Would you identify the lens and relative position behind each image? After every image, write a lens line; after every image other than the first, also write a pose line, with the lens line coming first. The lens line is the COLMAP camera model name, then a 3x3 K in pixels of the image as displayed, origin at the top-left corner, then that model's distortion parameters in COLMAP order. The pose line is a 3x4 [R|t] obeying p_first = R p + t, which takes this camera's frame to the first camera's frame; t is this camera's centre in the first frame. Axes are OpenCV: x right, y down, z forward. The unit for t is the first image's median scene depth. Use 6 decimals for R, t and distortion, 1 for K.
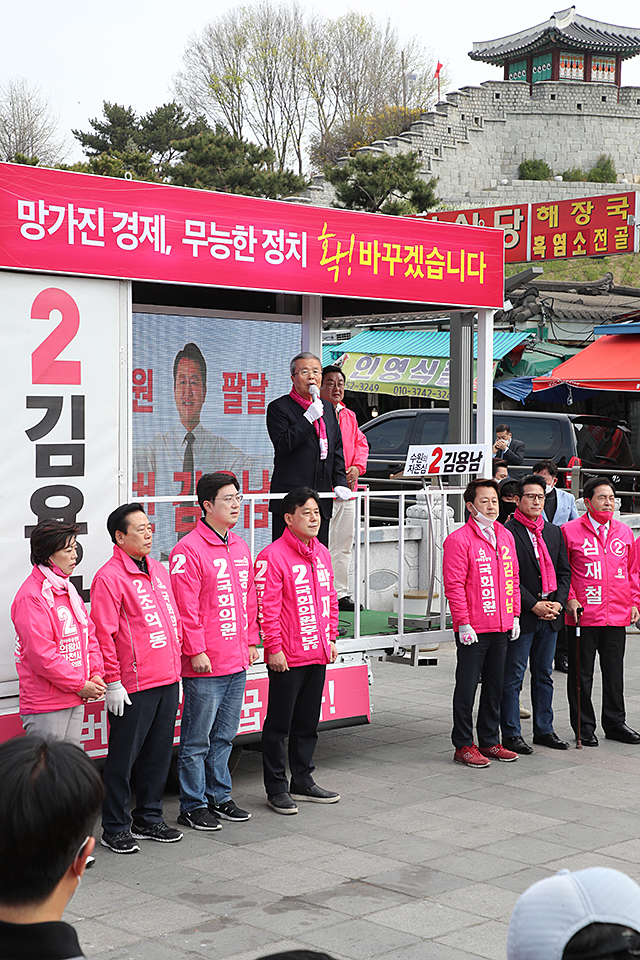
lens RADIAL K [[1872.4, 0, 319.4], [0, 1872.4, 485.7], [0, 0, 1]] dist [0.414565, 0.000000]
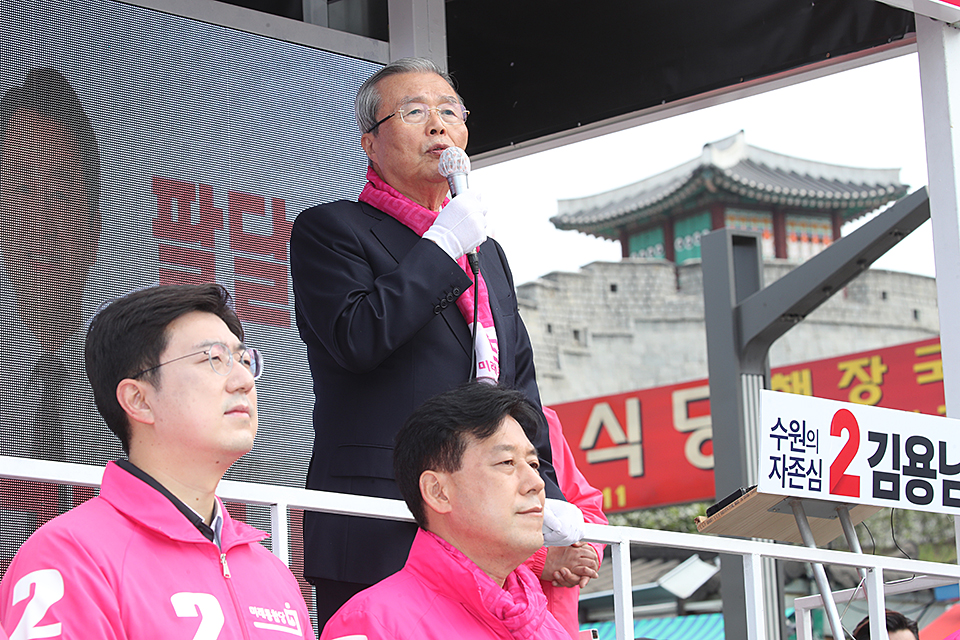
lens RADIAL K [[3569.5, 0, 477.9], [0, 3569.5, 320.7], [0, 0, 1]] dist [0.051641, 0.000000]
pose [[0.996858, -0.041778, 0.067299, -0.038343], [0.056090, 0.972208, -0.227302, 0.098360], [-0.055932, 0.230362, 0.971496, 0.428867]]
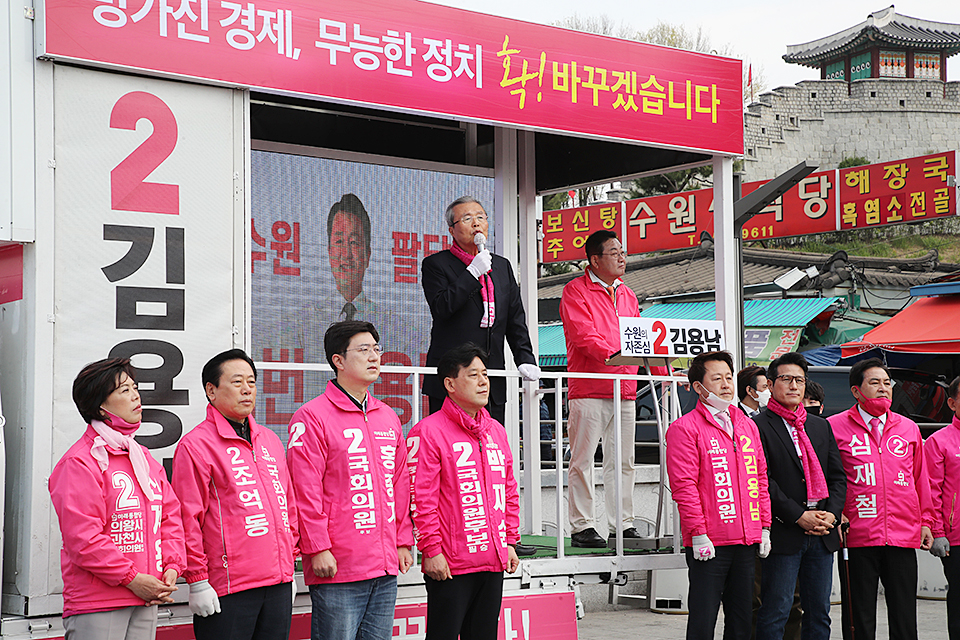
lens RADIAL K [[1872.4, 0, 472.9], [0, 1872.4, 325.3], [0, 0, 1]] dist [0.414565, 0.000000]
pose [[0.995094, -0.023628, -0.096073, 0.060674], [0.013363, 0.994264, -0.106114, 0.066971], [0.098030, 0.104310, 0.989702, 0.196587]]
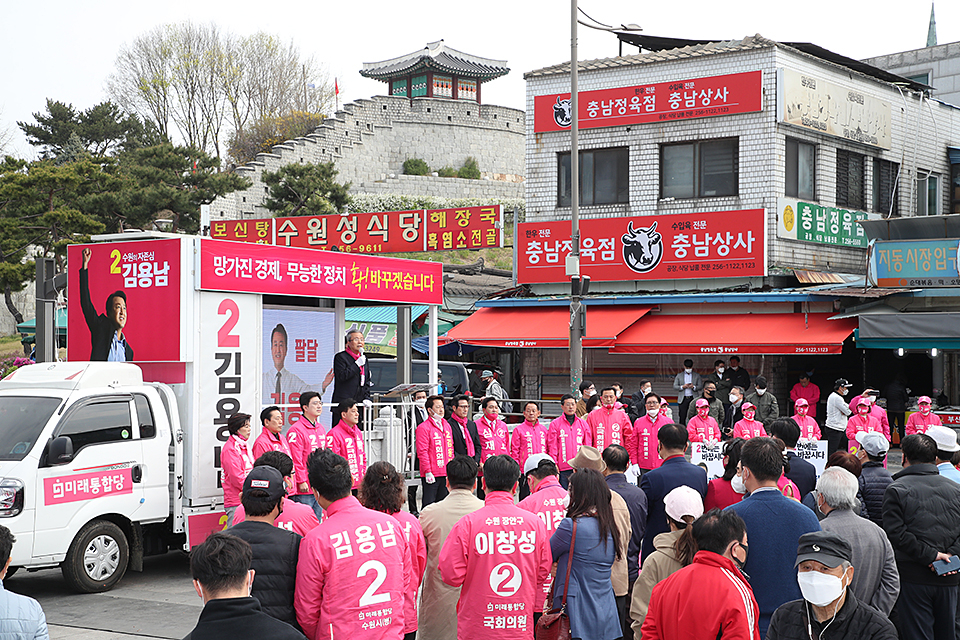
lens RADIAL K [[1766.5, 0, 476.1], [0, 1766.5, 336.0], [0, 0, 1]] dist [0.480148, 0.000000]
pose [[0.987905, 0.000548, 0.155062, -0.145480], [0.007797, 0.998553, -0.053203, 0.030721], [-0.154867, 0.053769, 0.986471, -0.746575]]
